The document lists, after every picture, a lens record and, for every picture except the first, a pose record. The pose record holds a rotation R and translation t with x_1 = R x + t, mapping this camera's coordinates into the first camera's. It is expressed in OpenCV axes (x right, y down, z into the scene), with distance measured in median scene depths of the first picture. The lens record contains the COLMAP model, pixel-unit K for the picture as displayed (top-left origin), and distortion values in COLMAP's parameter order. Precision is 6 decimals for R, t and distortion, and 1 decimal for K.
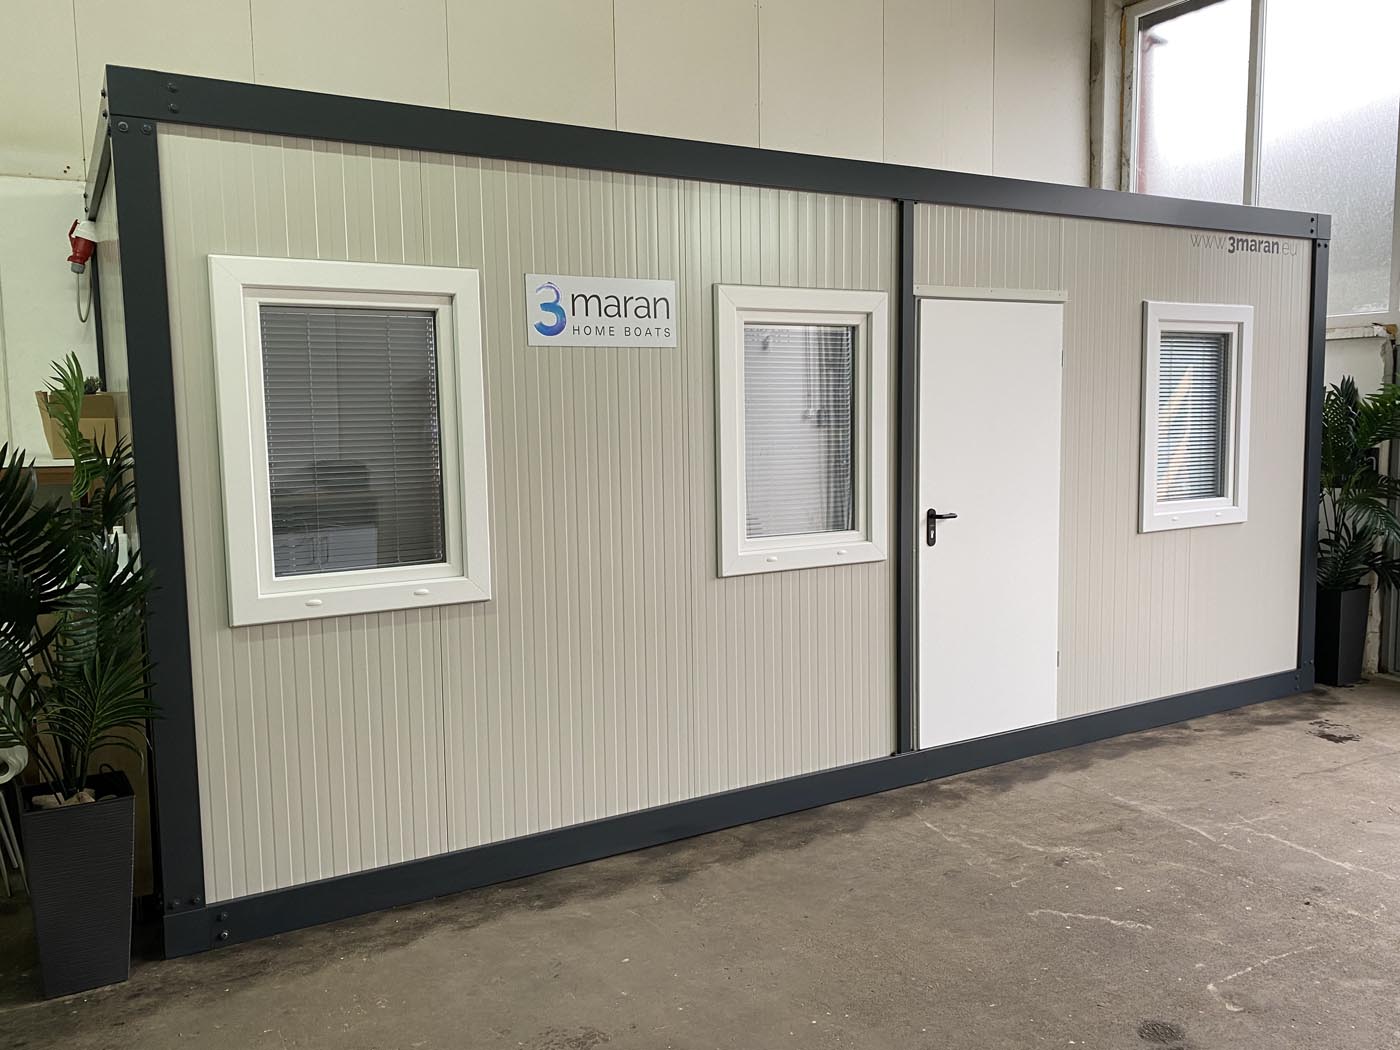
lens RADIAL K [[1079.6, 0, 697.6], [0, 1079.6, 503.2], [0, 0, 1]] dist [0.111165, -0.225687]
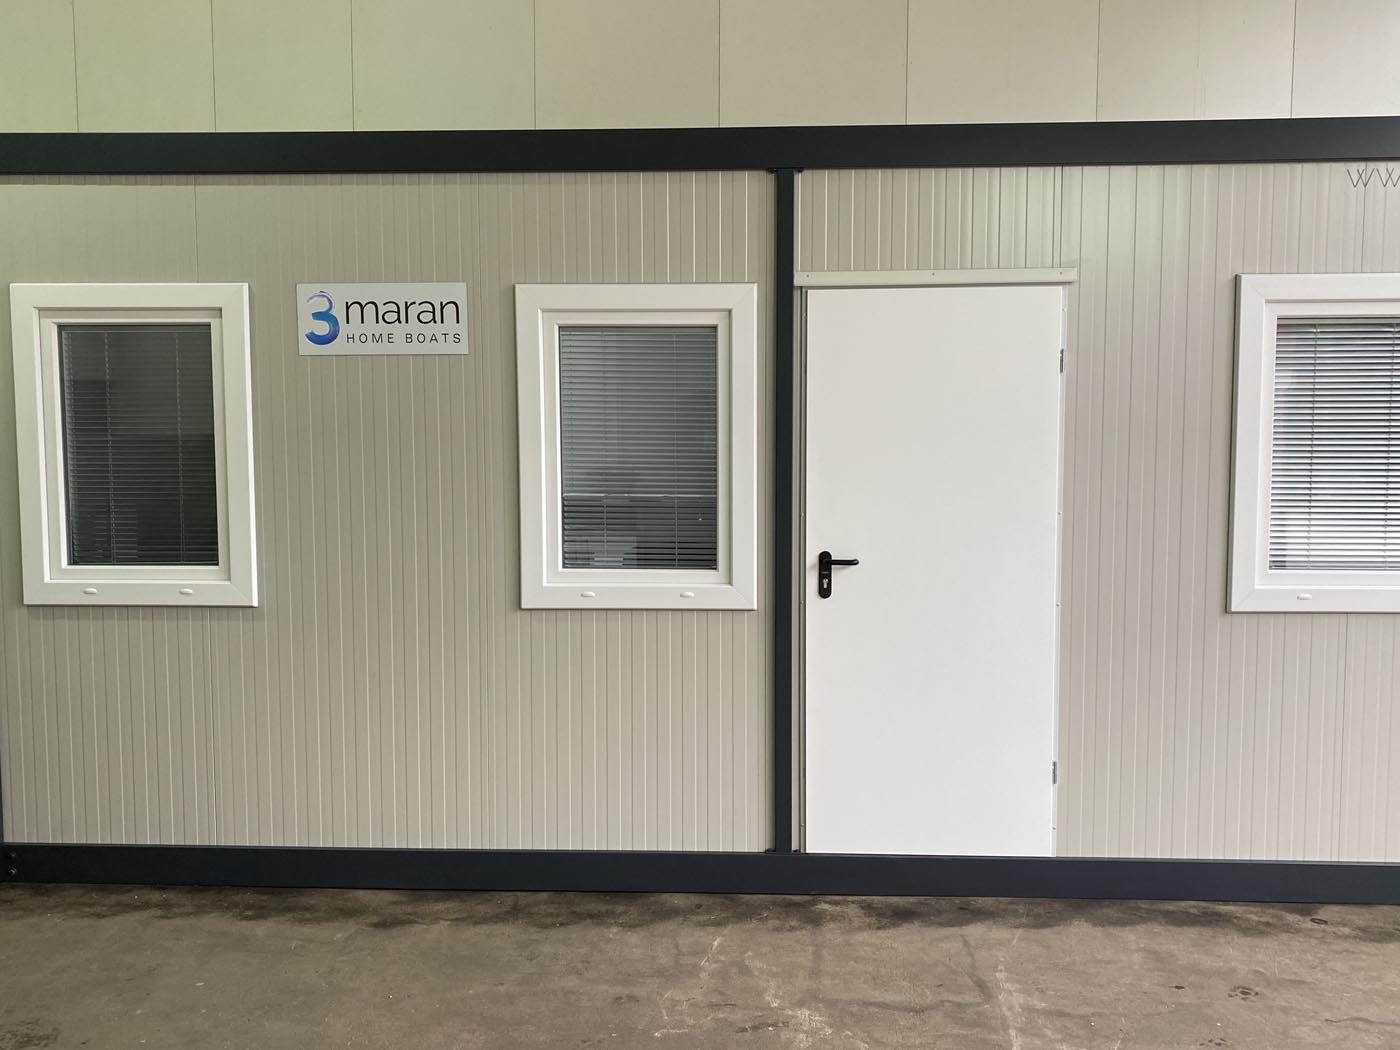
lens RADIAL K [[1180.1, 0, 702.3], [0, 1180.1, 492.9], [0, 0, 1]] dist [0.049958, -0.064926]
pose [[0.847583, 0.047817, -0.528504, 0.690284], [-0.057574, 0.998339, -0.002008, -0.035667], [0.527530, 0.032130, 0.848928, 0.255598]]
